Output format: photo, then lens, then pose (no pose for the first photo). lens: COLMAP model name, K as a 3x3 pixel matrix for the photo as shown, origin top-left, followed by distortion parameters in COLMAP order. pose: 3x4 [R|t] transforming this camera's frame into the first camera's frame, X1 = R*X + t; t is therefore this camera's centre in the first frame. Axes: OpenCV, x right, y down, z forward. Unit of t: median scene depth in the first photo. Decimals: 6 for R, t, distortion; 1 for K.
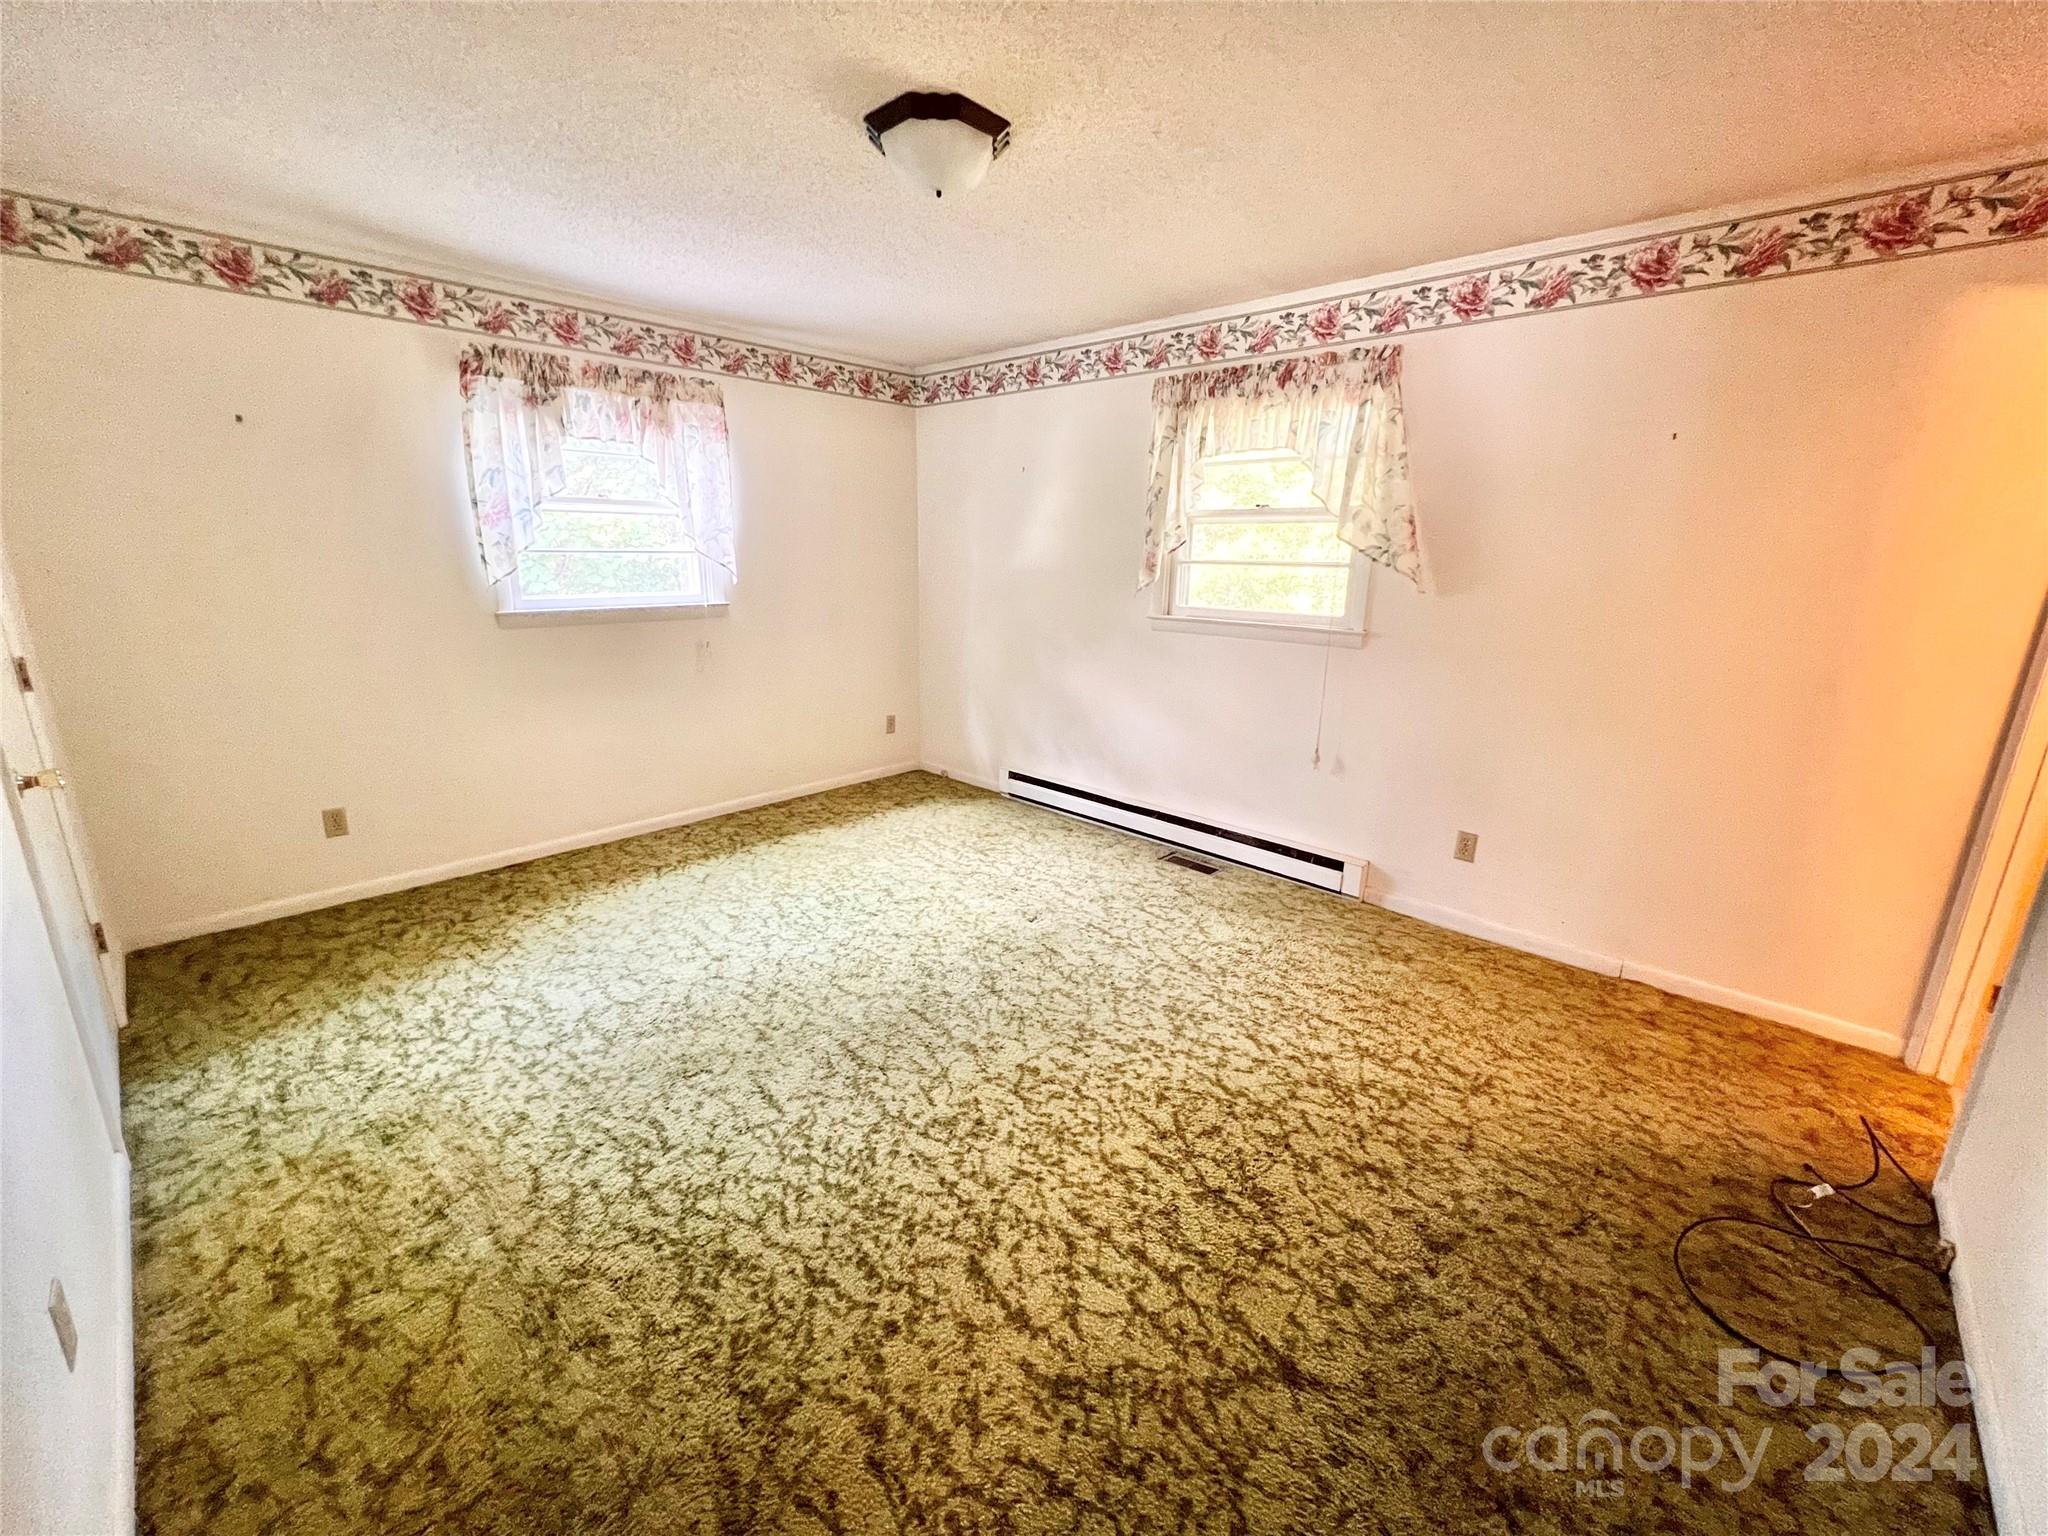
lens RADIAL K [[820.0, 0, 1023.4], [0, 820.0, 761.0], [0, 0, 1]] dist [-0.002532, 0.000458]
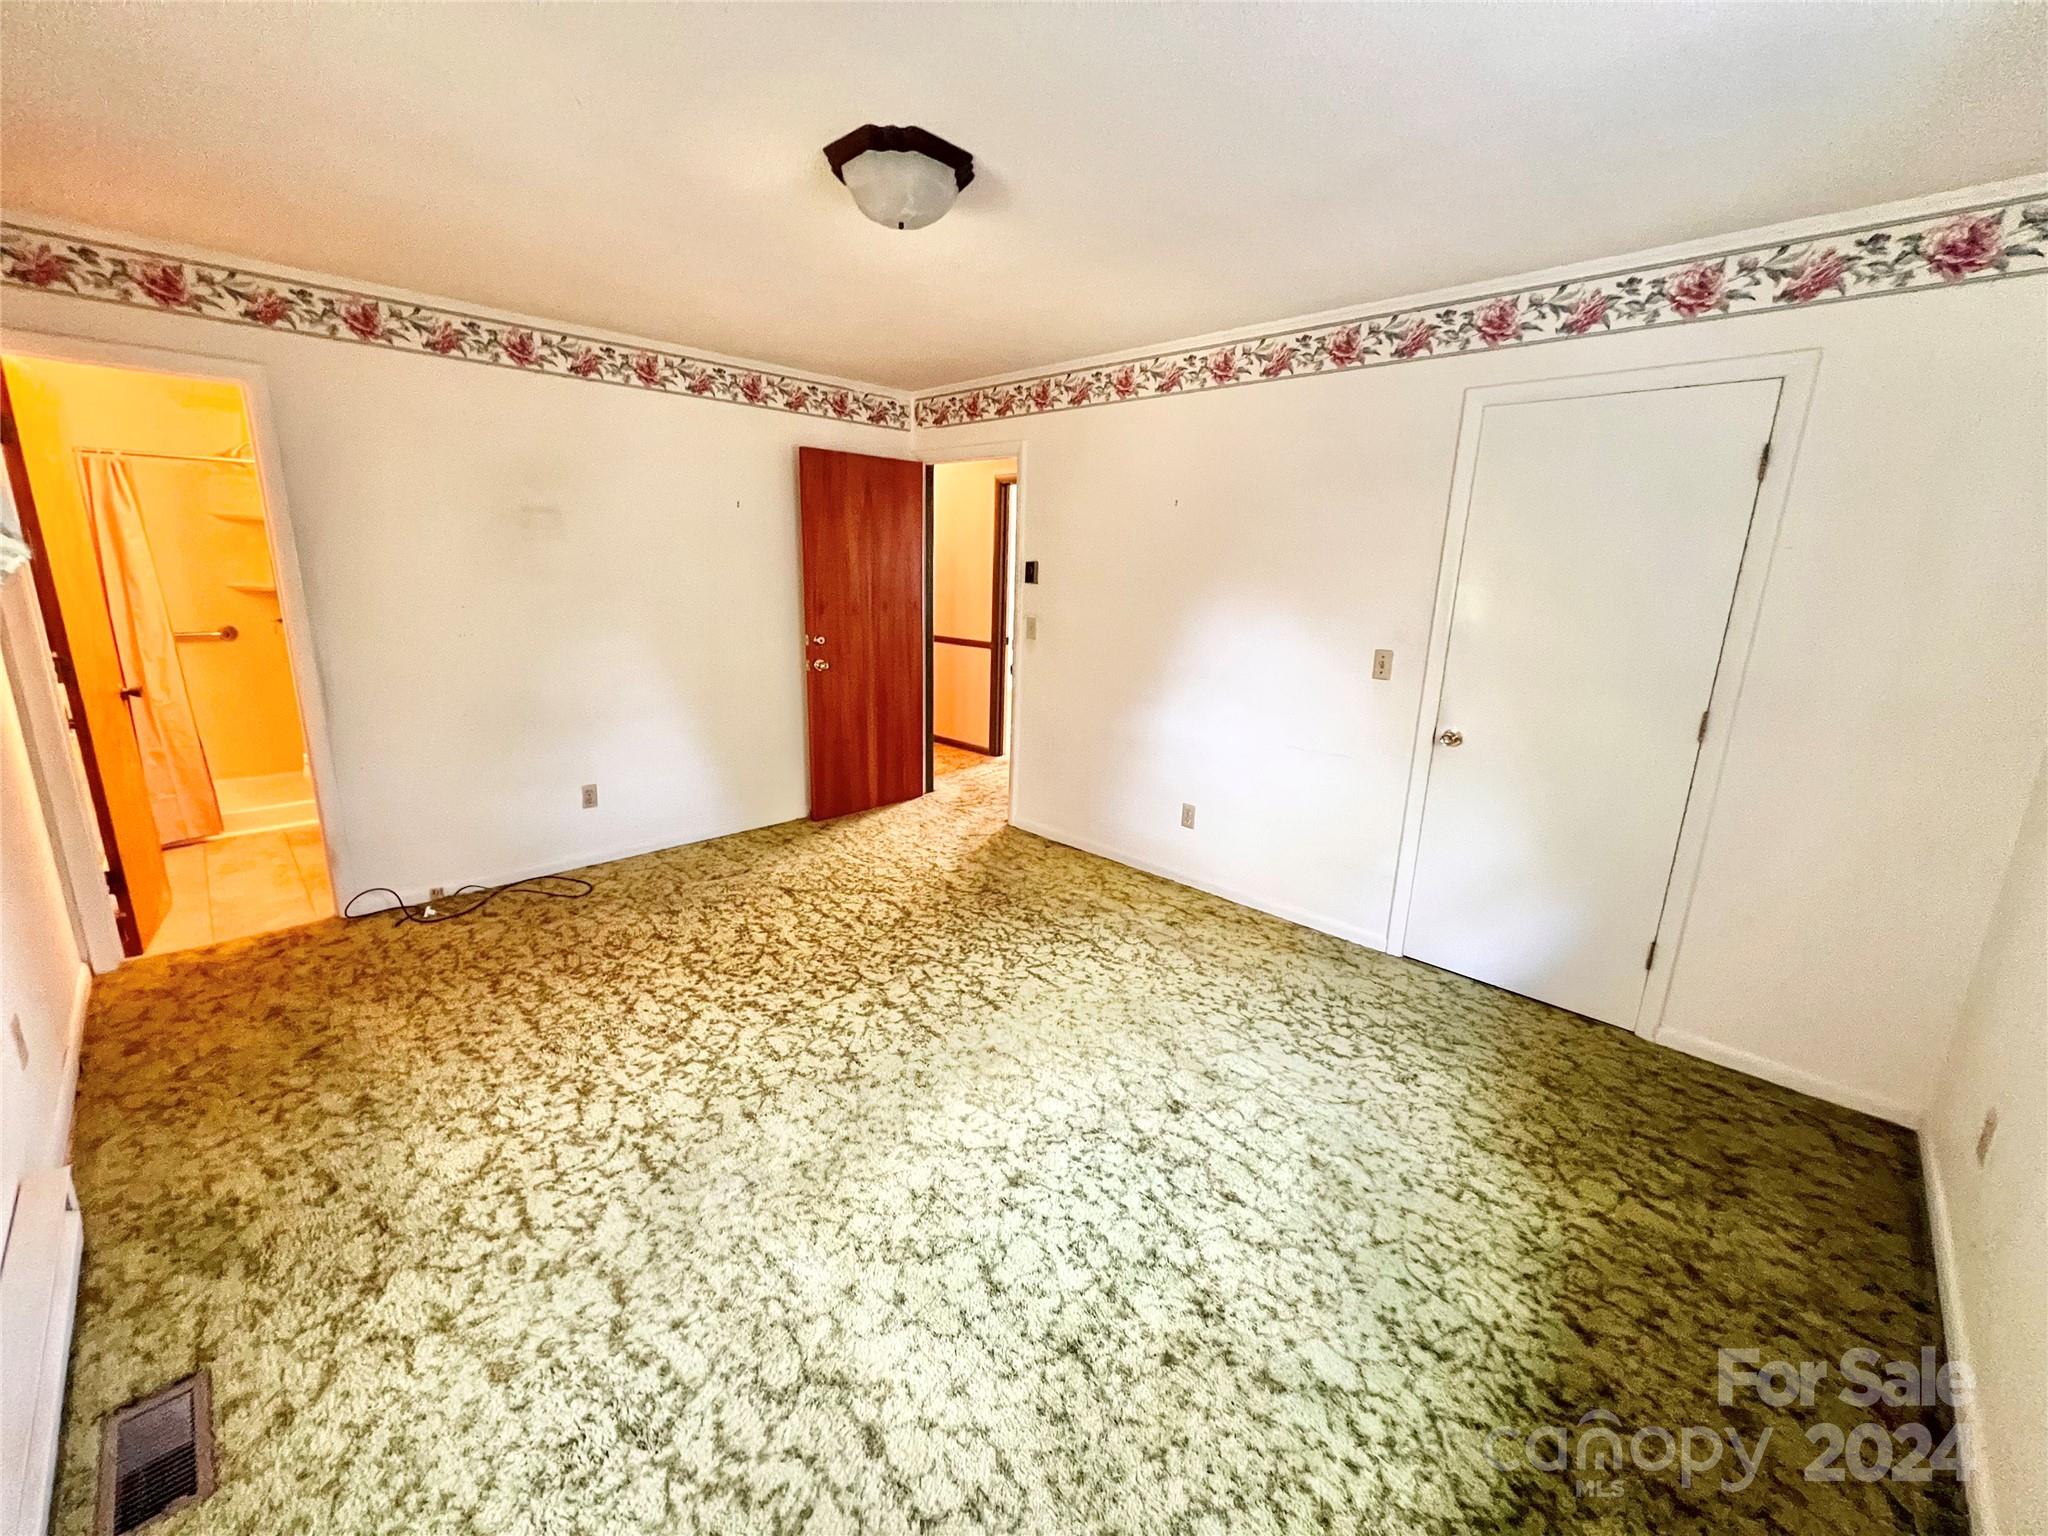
lens RADIAL K [[820.0, 0, 1023.6], [0, 820.0, 763.4], [0, 0, 1]] dist [-0.002532, 0.000458]
pose [[-0.998718, -0.049223, 0.011794, -0.266387], [-0.037816, 0.880491, 0.472552, -0.535857], [-0.033645, 0.471500, -0.881224, 1.955660]]
